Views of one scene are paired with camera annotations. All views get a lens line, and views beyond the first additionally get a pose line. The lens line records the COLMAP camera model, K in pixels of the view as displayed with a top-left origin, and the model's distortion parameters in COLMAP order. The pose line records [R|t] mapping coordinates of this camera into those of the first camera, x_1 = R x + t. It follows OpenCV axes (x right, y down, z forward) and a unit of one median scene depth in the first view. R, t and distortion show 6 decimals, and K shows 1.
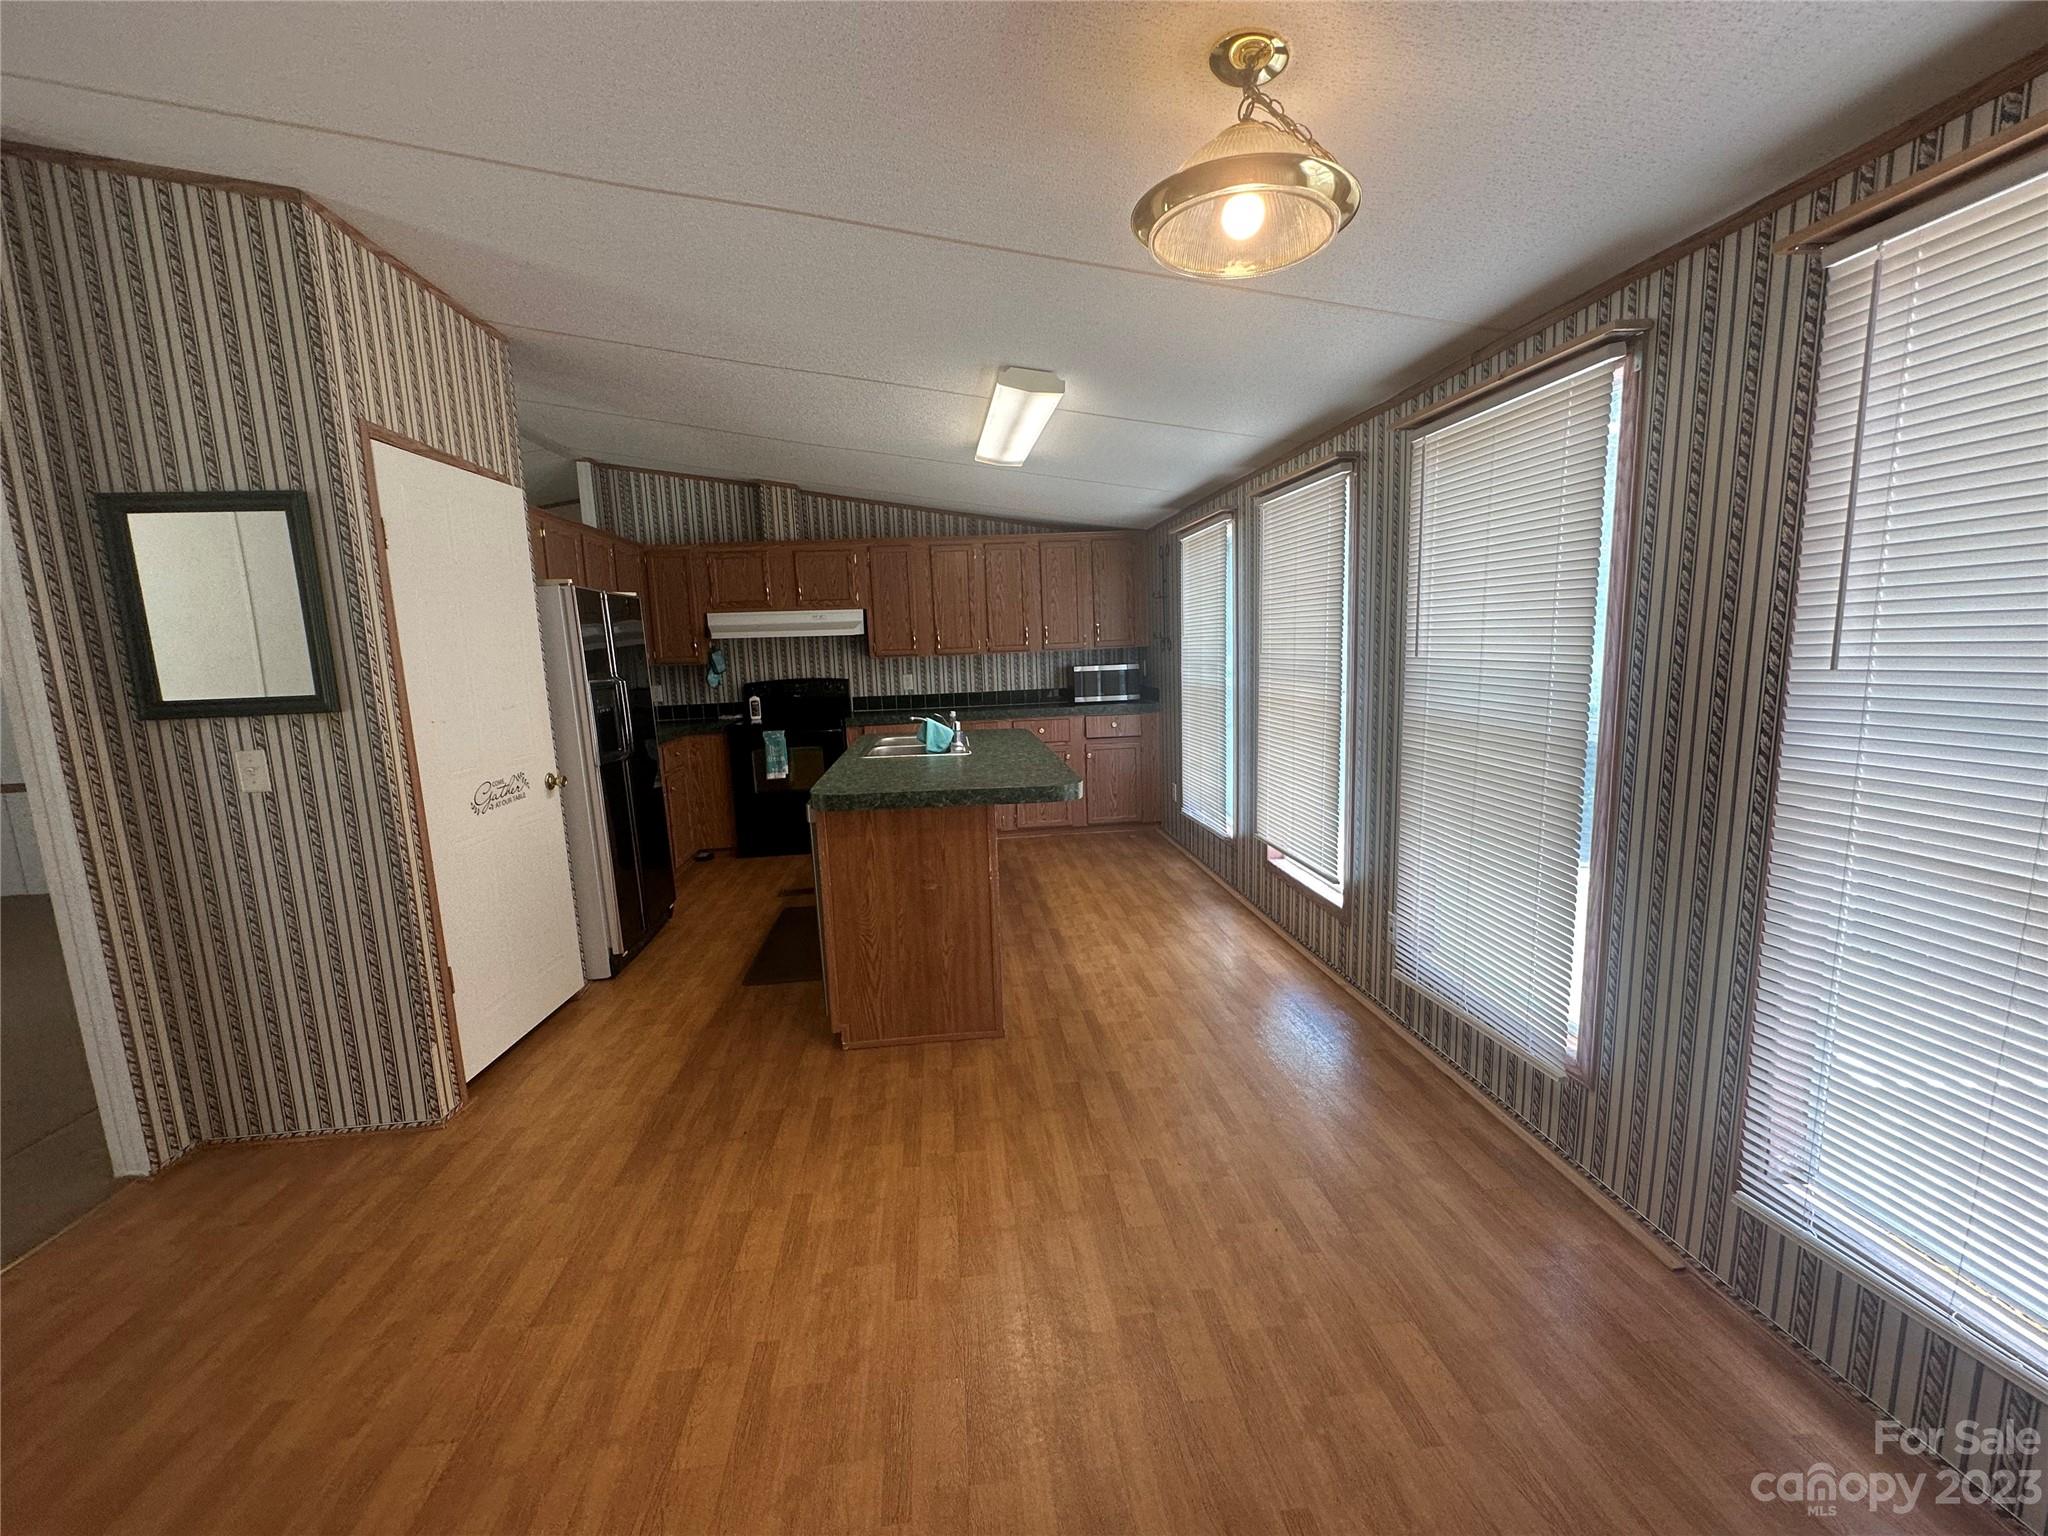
lens RADIAL K [[815.7, 0, 1028.8], [0, 815.7, 761.7], [0, 0, 1]] dist [-0.000164, -0.000021]
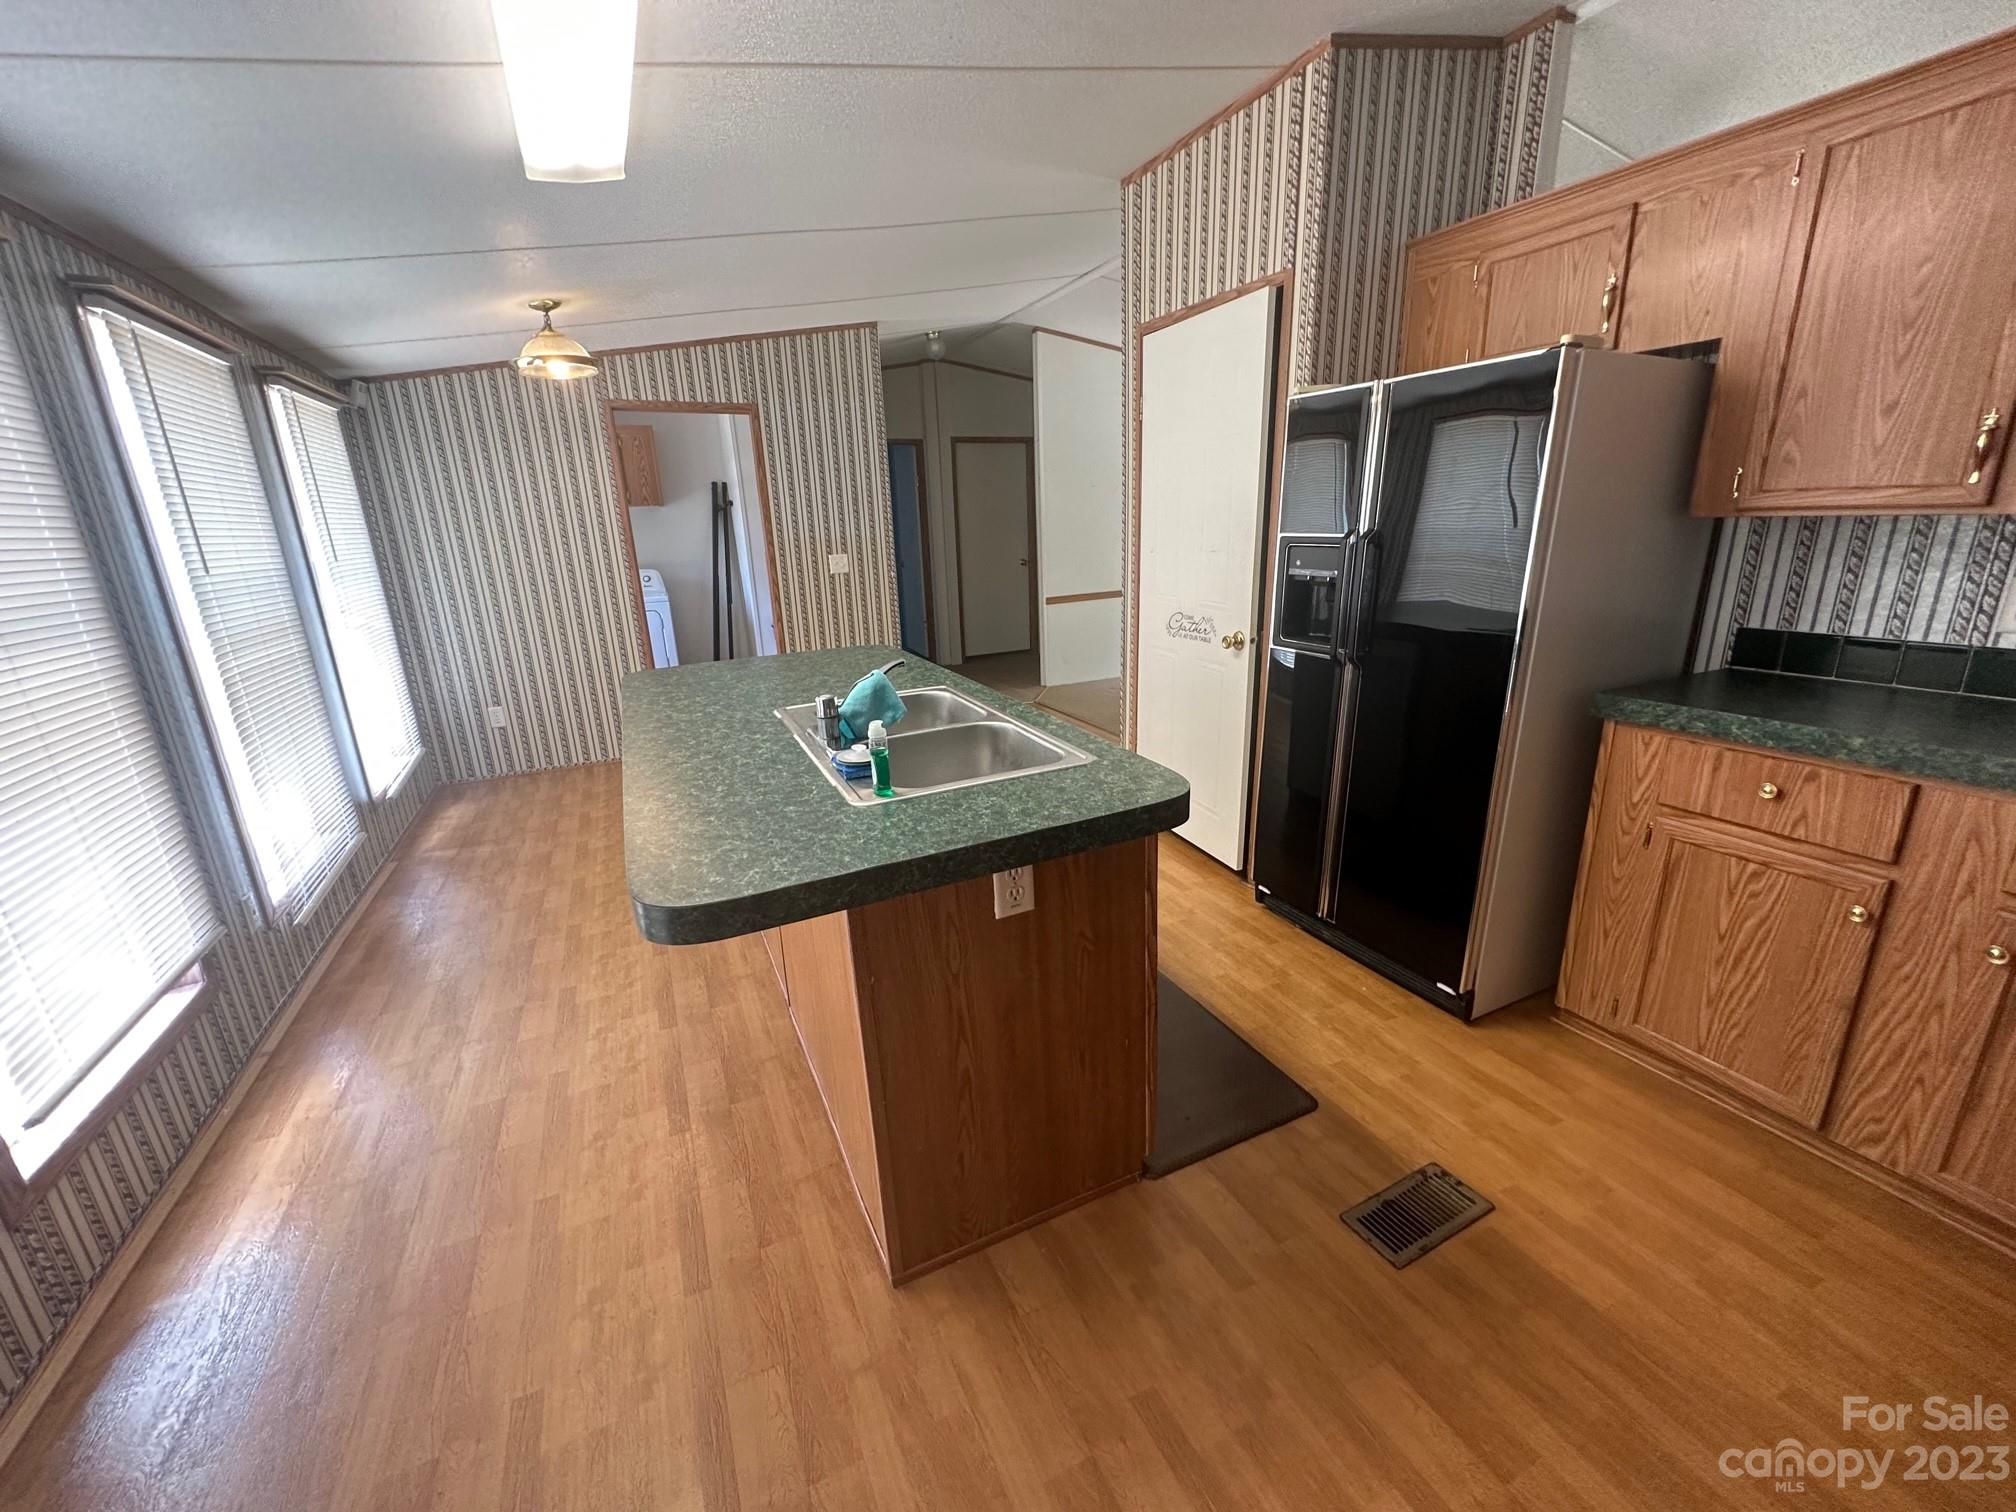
lens RADIAL K [[802.9, 0, 1012.7], [0, 802.9, 749.8], [0, 0, 1]] dist [-0.000164, -0.000021]
pose [[-0.942516, 0.159932, -0.293404, -0.081702], [0.021747, 0.905526, 0.423733, -0.313544], [0.333453, 0.392995, -0.856950, 2.155426]]
